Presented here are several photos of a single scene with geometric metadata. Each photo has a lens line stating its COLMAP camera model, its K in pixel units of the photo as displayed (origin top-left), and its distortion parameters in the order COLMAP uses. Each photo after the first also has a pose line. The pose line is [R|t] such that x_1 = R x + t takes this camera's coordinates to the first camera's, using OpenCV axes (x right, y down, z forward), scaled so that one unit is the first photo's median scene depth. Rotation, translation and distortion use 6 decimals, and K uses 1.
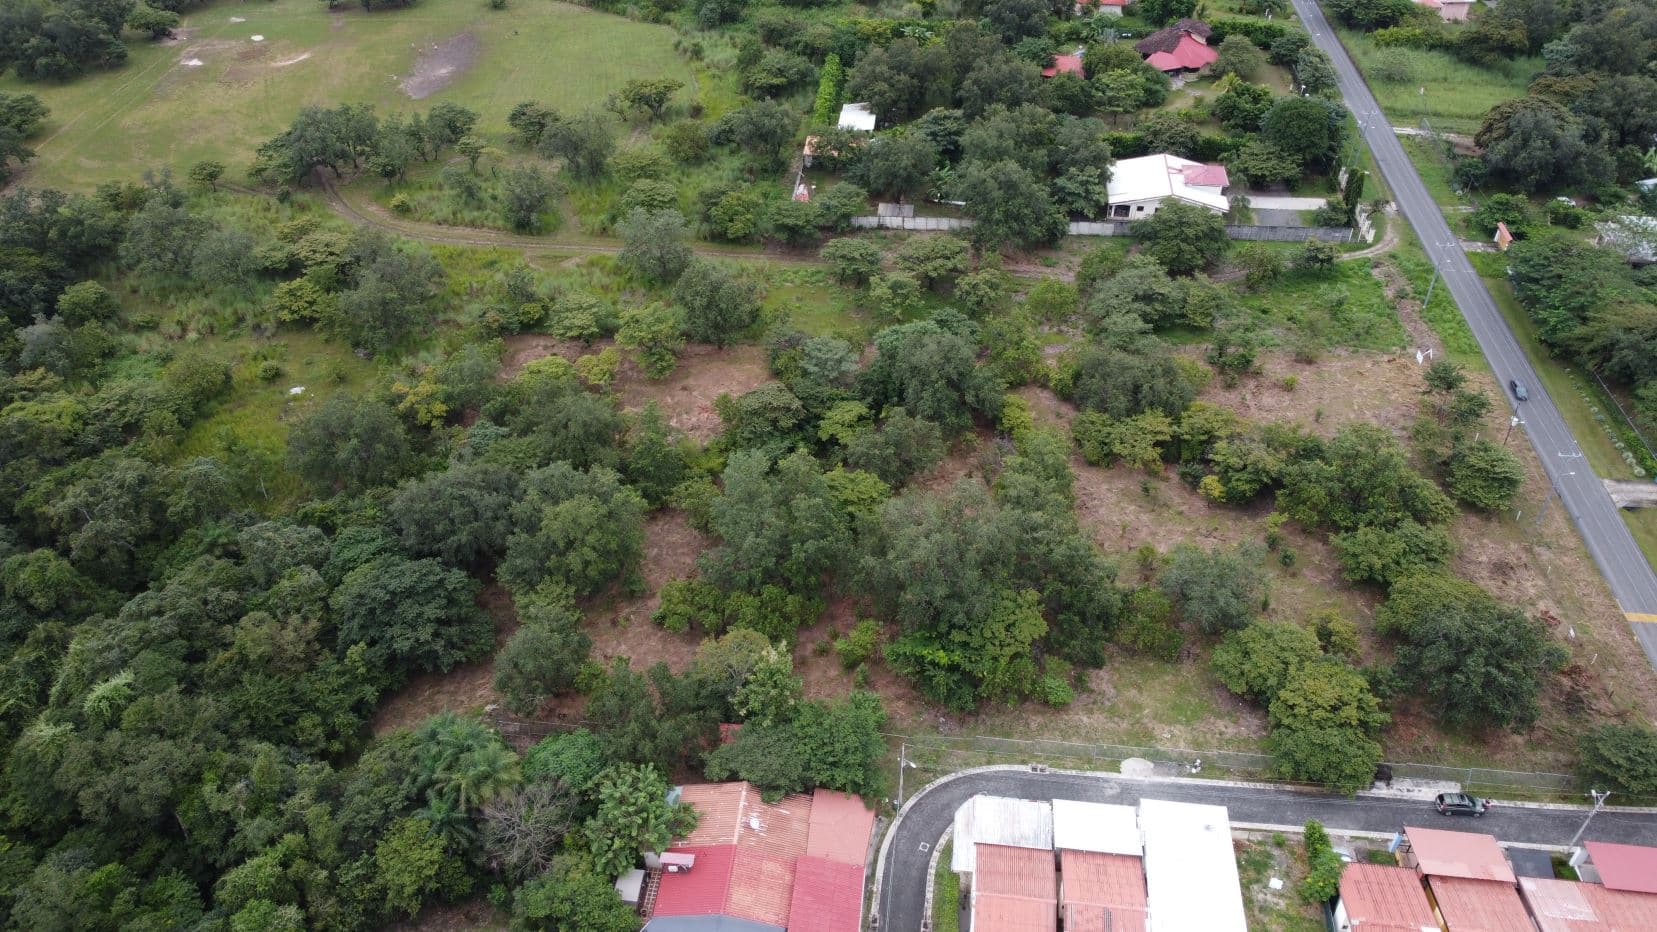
lens RADIAL K [[1257.4, 0, 821.8], [0, 1257.4, 459.7], [0, 0, 1]] dist [-0.007106, 0.000609]
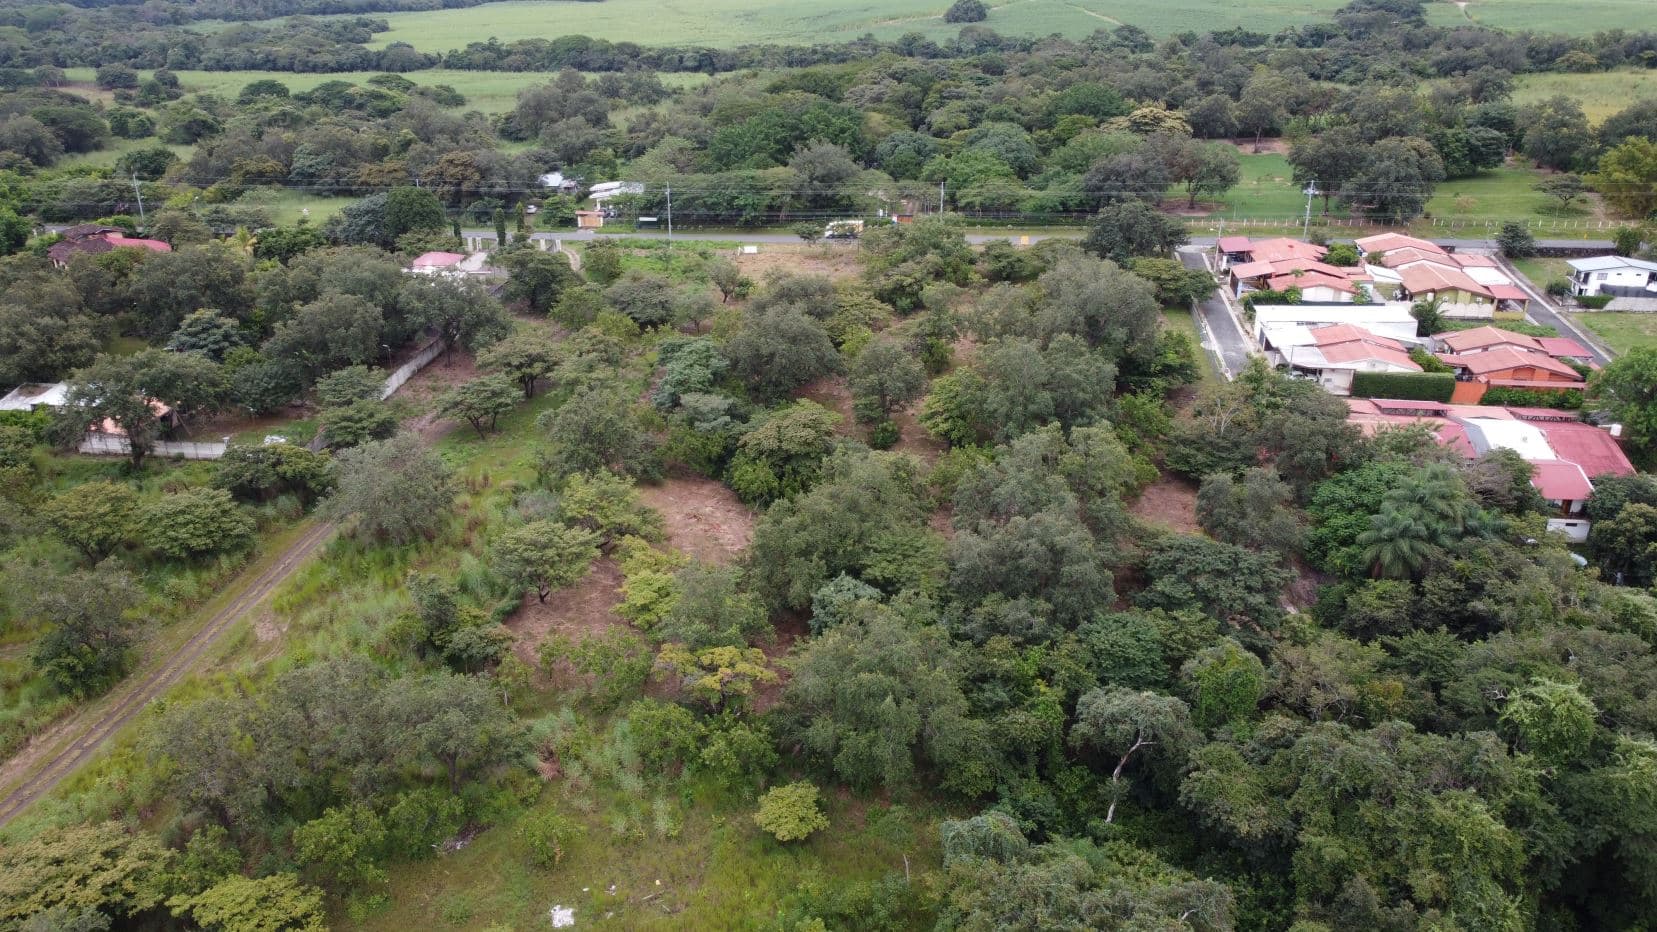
lens RADIAL K [[1257.4, 0, 821.8], [0, 1257.4, 459.7], [0, 0, 1]] dist [-0.007106, 0.000609]
pose [[0.010208, -0.386451, 0.922254, -0.941212], [0.627451, 0.720607, 0.295010, -0.304585], [-0.778589, 0.575657, 0.249835, 0.860365]]
